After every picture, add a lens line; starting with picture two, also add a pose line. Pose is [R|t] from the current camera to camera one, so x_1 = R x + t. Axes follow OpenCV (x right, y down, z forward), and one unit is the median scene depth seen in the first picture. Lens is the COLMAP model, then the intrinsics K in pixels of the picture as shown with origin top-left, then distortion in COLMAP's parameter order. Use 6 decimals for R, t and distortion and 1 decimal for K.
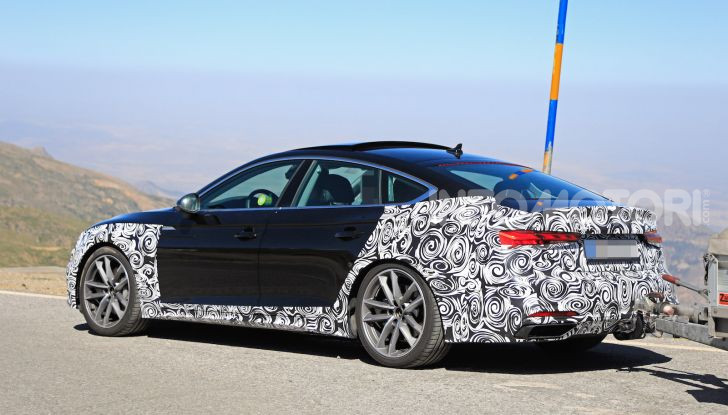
lens RADIAL K [[1594.1, 0, 363.6], [0, 1594.1, 204.7], [0, 0, 1]] dist [-0.111690, 0.000000]
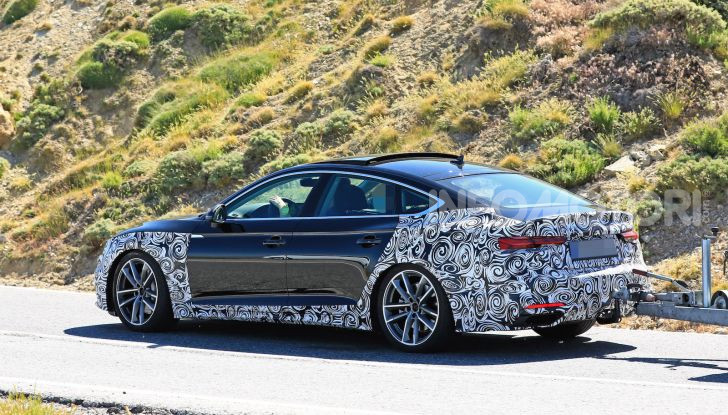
lens RADIAL K [[2470.7, 0, 361.9], [0, 2470.7, 208.2], [0, 0, 1]] dist [-1.119873, 0.000000]
pose [[0.999053, -0.032545, 0.028865, -0.066722], [0.031431, 0.998774, 0.038241, -0.075957], [-0.030074, -0.037298, 0.998852, -0.803013]]
